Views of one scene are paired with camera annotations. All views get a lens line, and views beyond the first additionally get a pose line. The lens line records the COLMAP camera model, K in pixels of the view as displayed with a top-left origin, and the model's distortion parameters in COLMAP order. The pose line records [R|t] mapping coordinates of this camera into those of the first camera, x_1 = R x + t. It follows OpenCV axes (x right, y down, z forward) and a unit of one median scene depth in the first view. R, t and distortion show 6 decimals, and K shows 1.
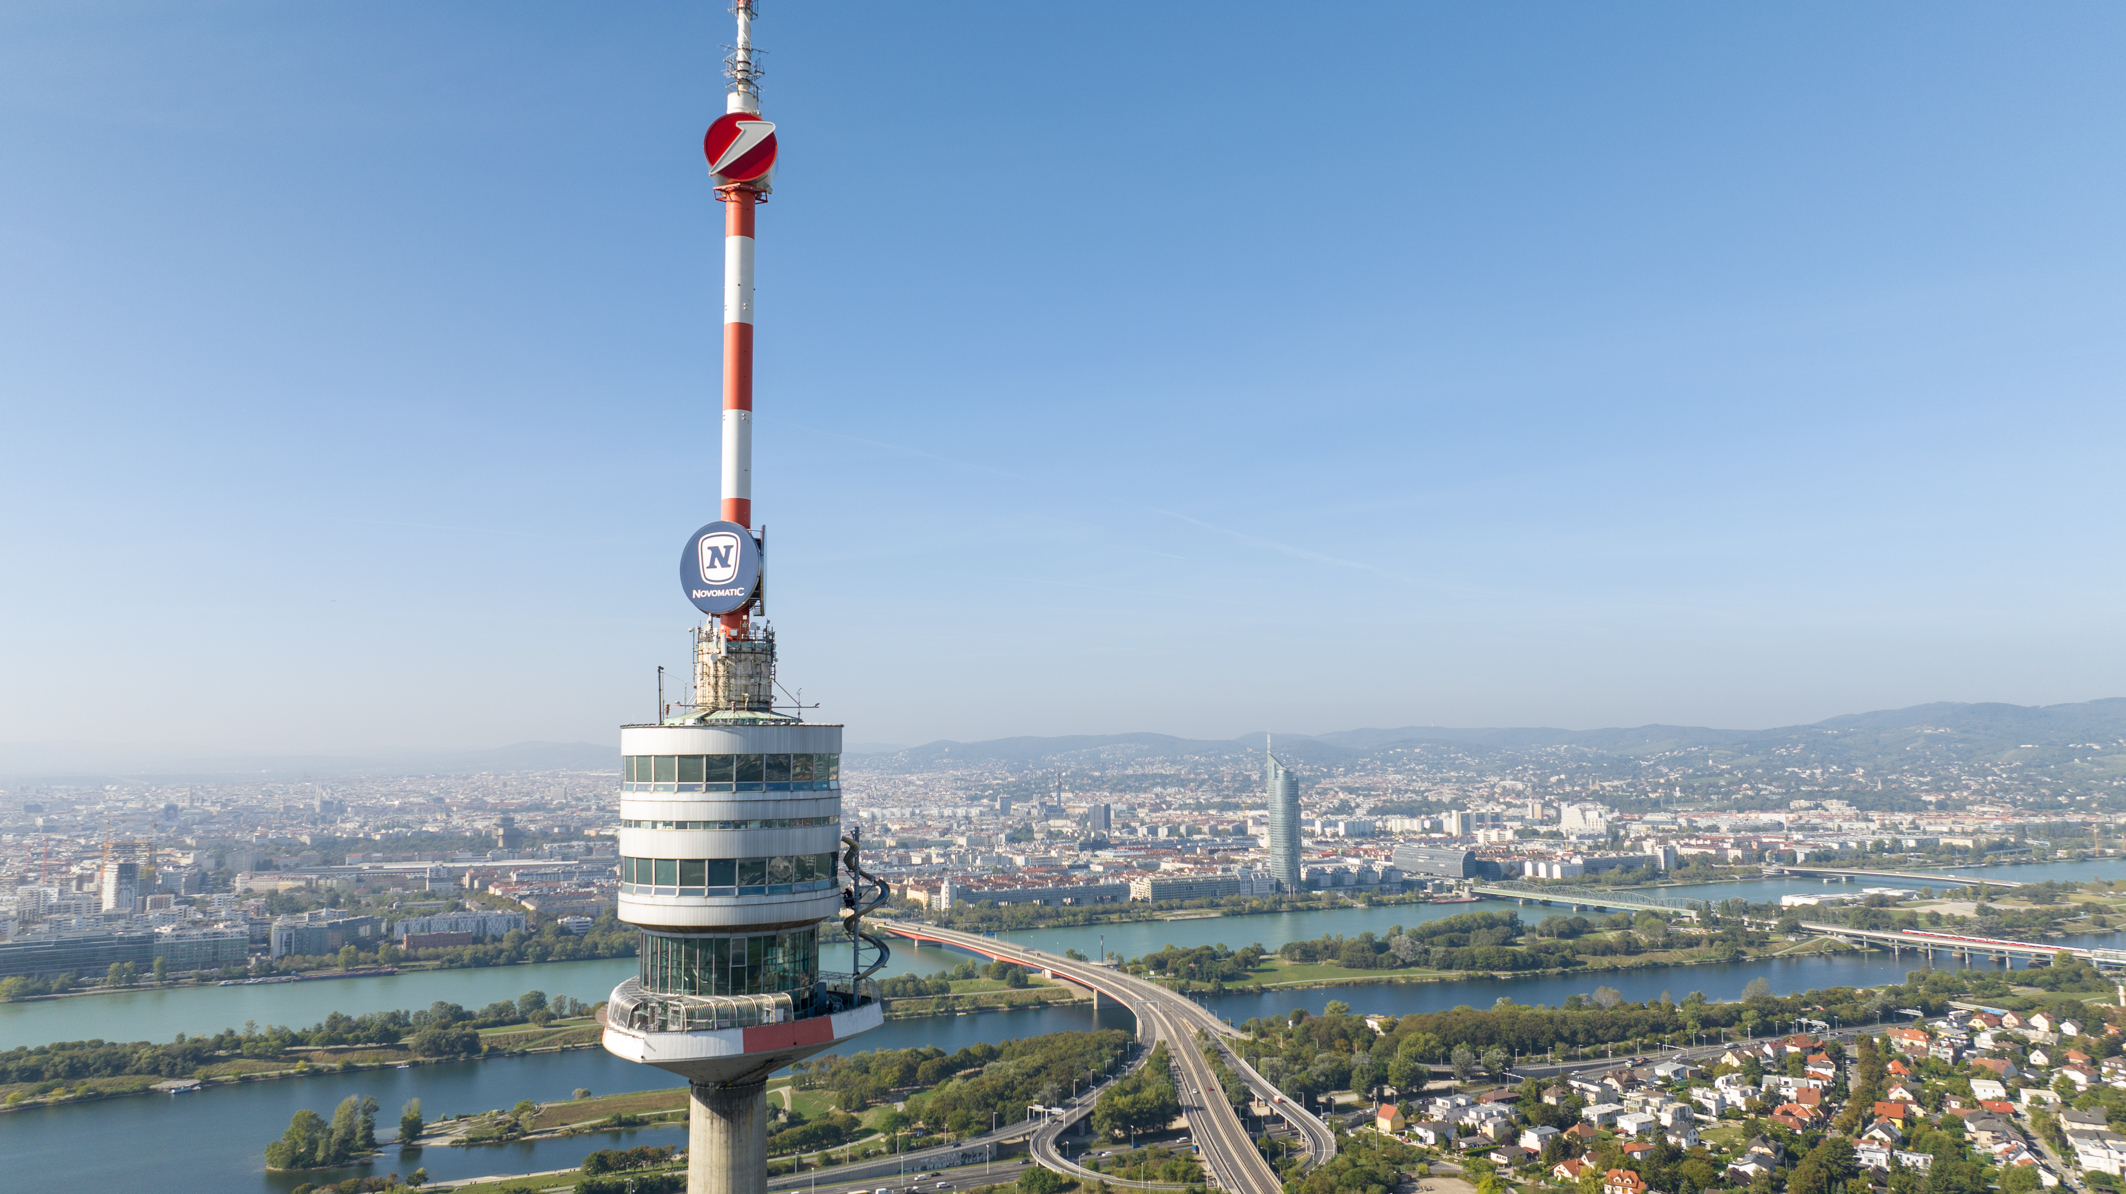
lens RADIAL K [[1516.0, 0, 1059.4], [0, 1516.0, 583.3], [0, 0, 1]] dist [-0.043835, 0.059037]
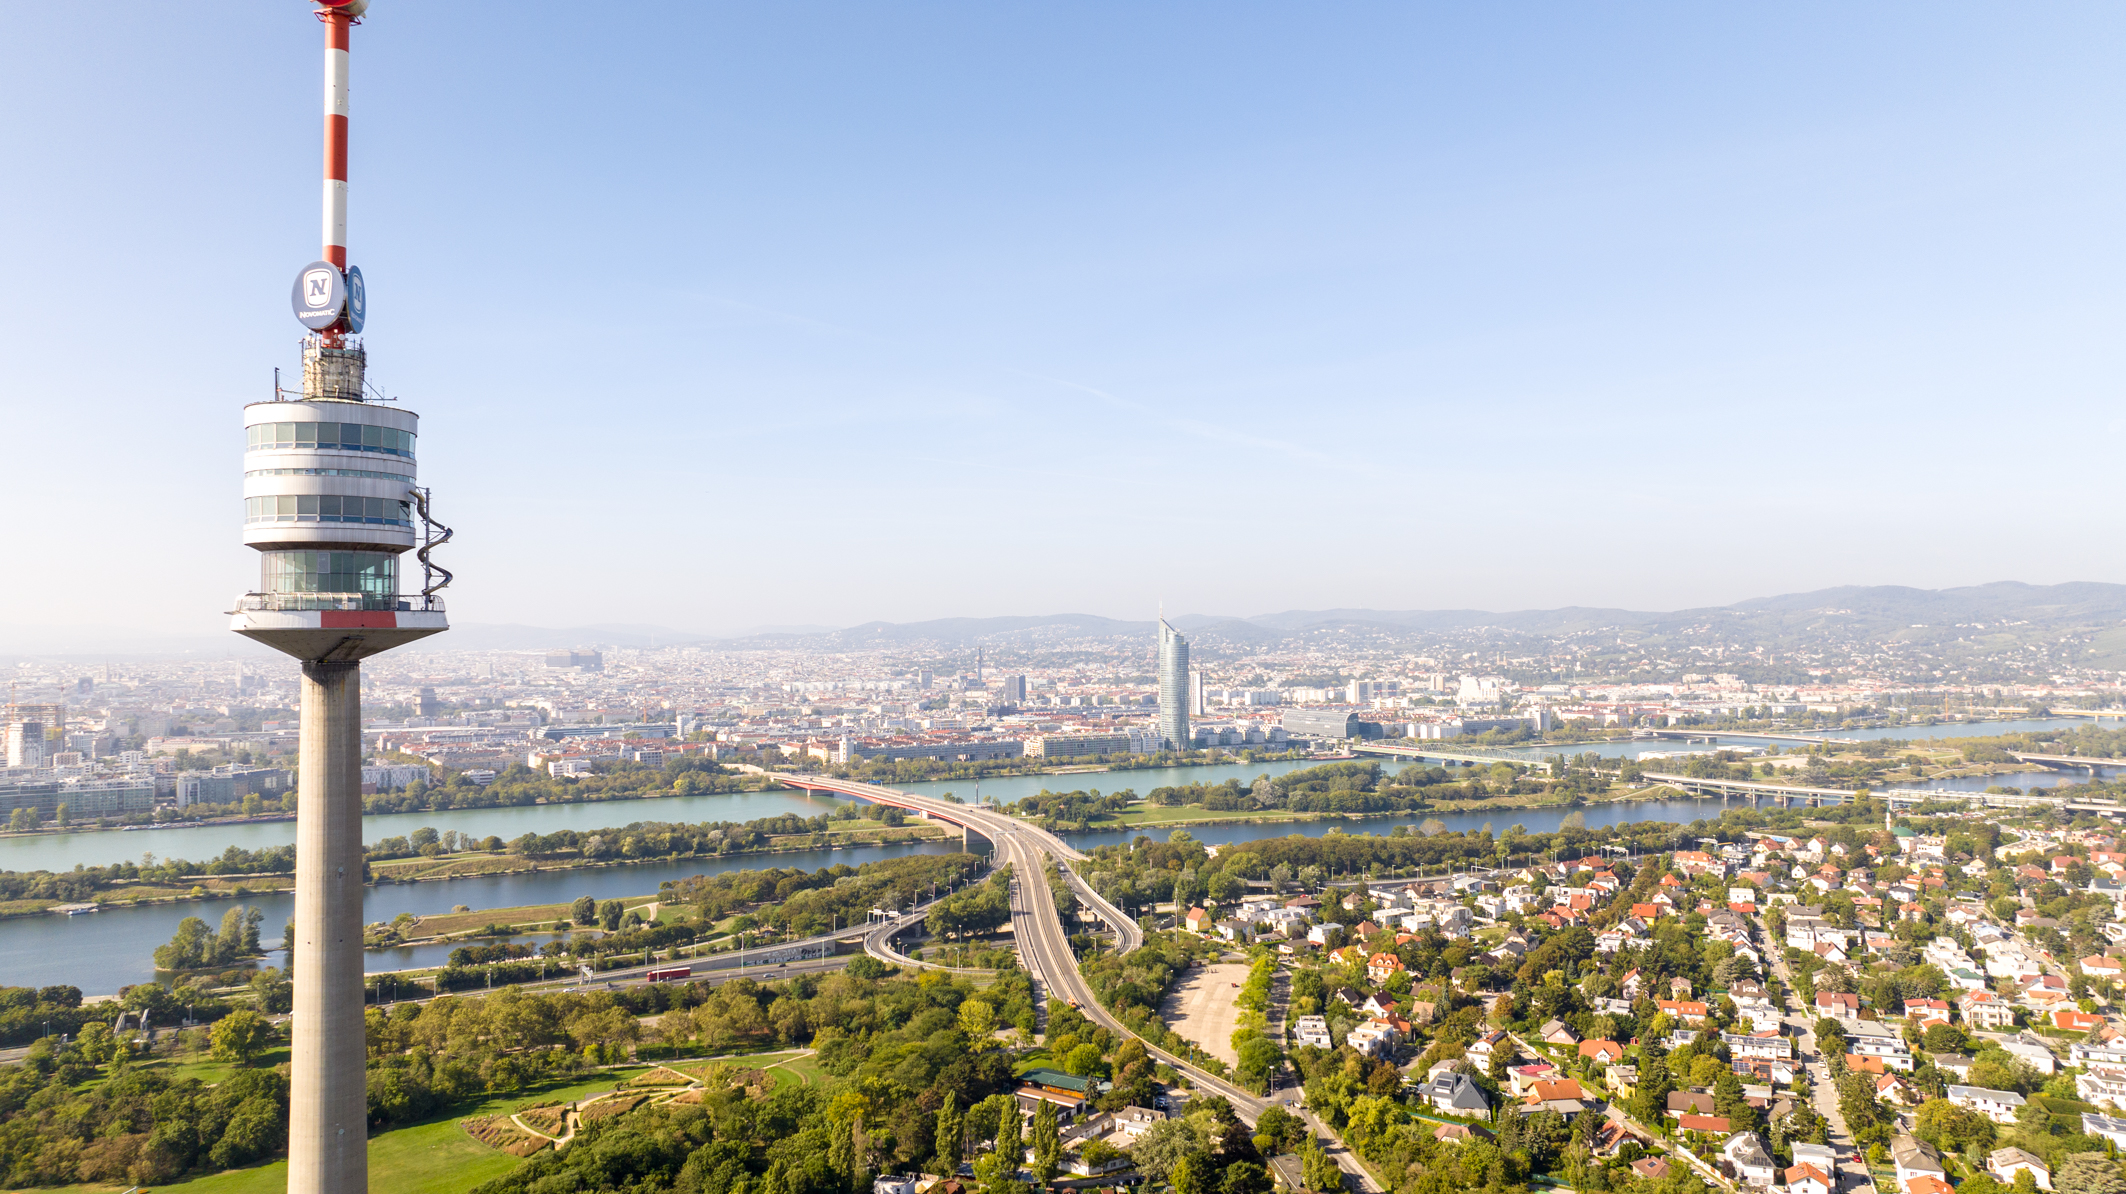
lens RADIAL K [[1516.0, 0, 1062.0], [0, 1516.0, 584.1], [0, 0, 1]] dist [-0.043835, 0.059037]
pose [[0.999126, 0.003090, 0.041679, 0.040905], [-0.006287, 0.997027, 0.076799, 0.014750], [-0.041318, -0.076994, 0.996175, -0.042259]]
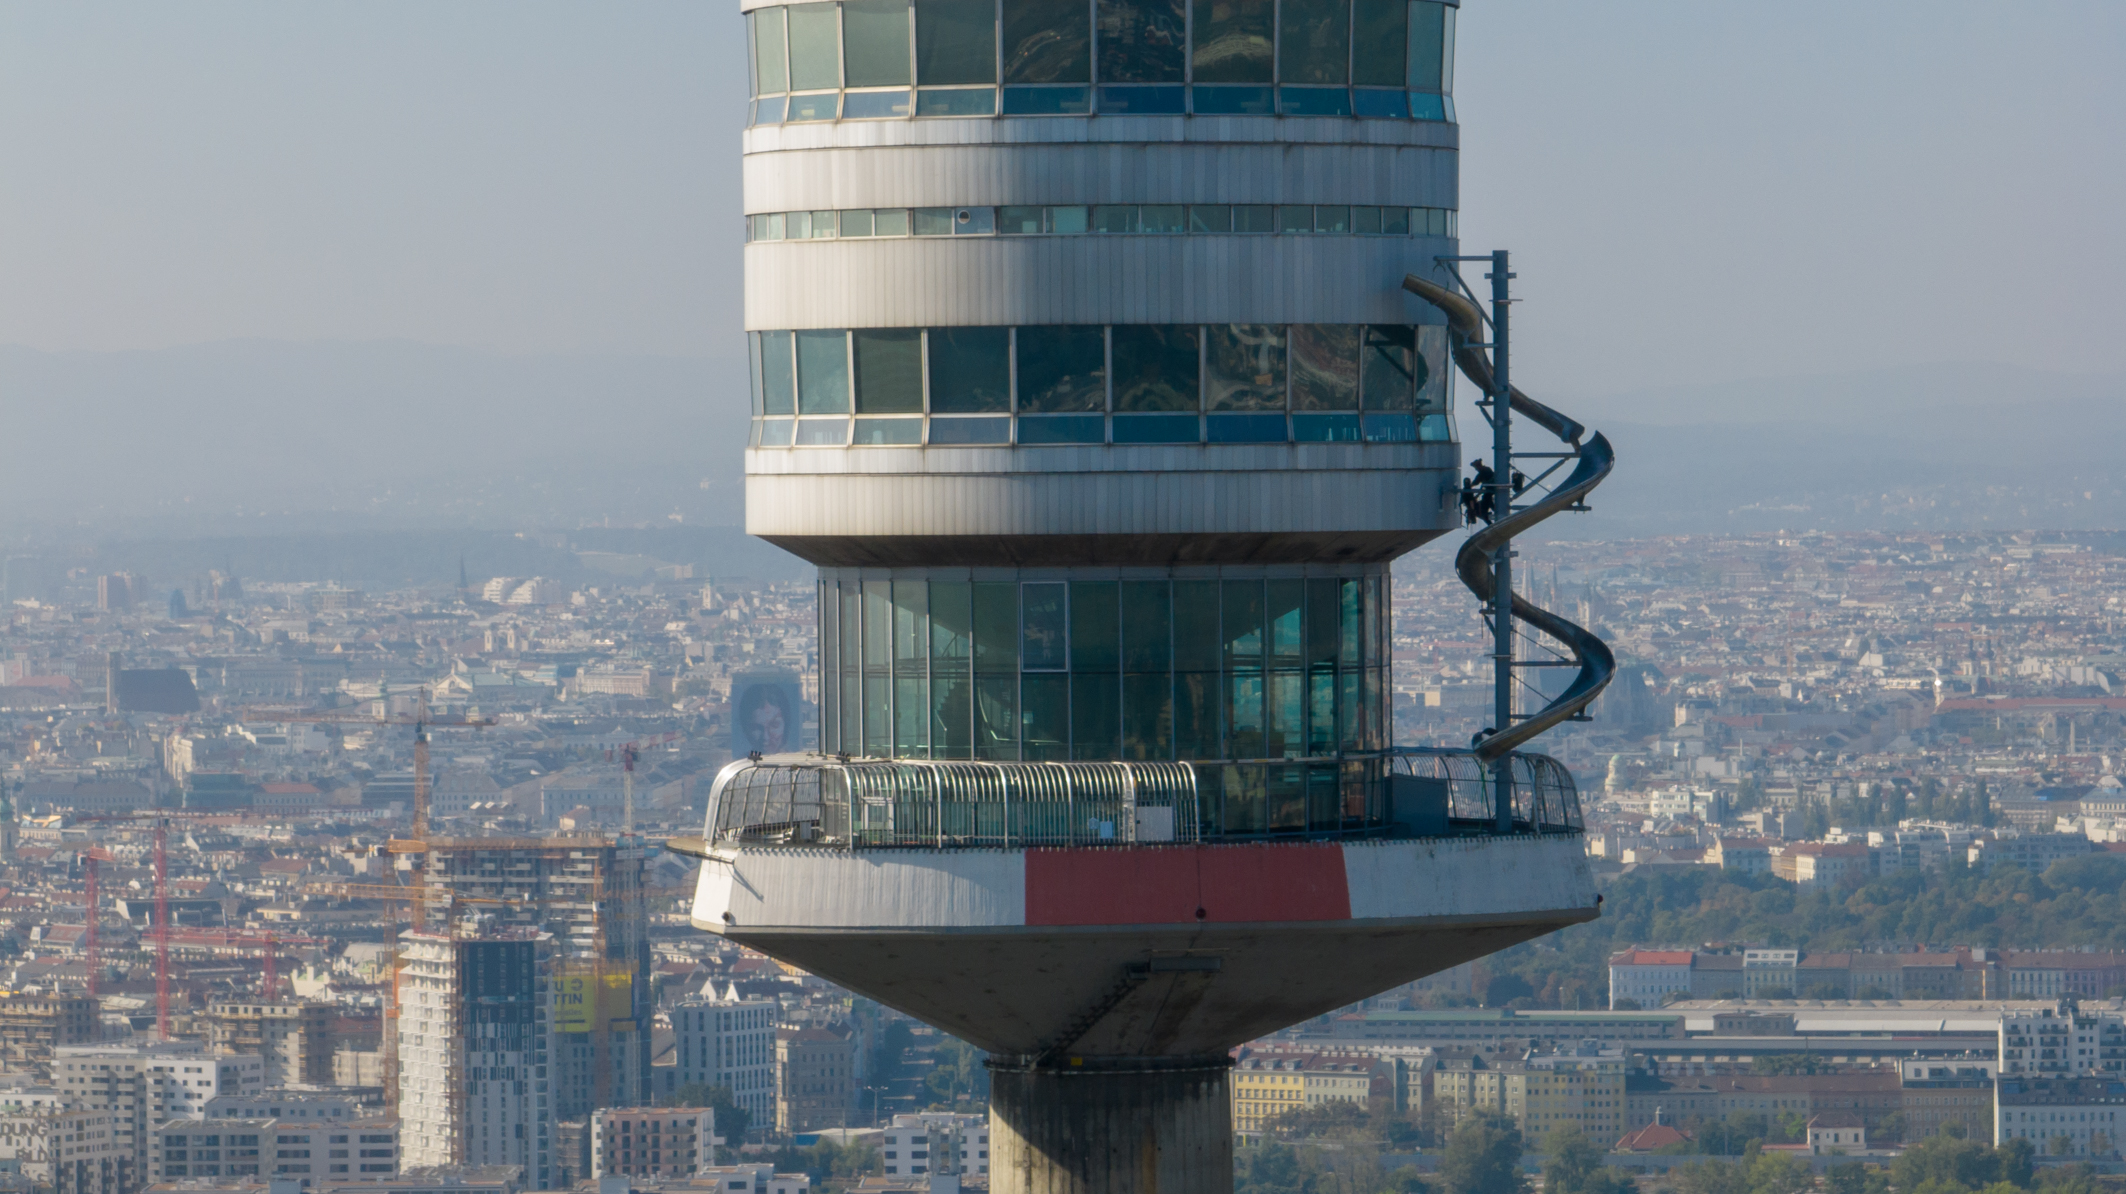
lens RADIAL K [[10014.4, 0, 1056.6], [0, 10014.4, 600.4], [0, 0, 1]] dist [0.033313, 0.000000]
pose [[0.873563, 0.009282, -0.486623, 0.078112], [0.054405, 0.991690, 0.116581, -0.000334], [0.483662, -0.128315, 0.865798, -0.077755]]
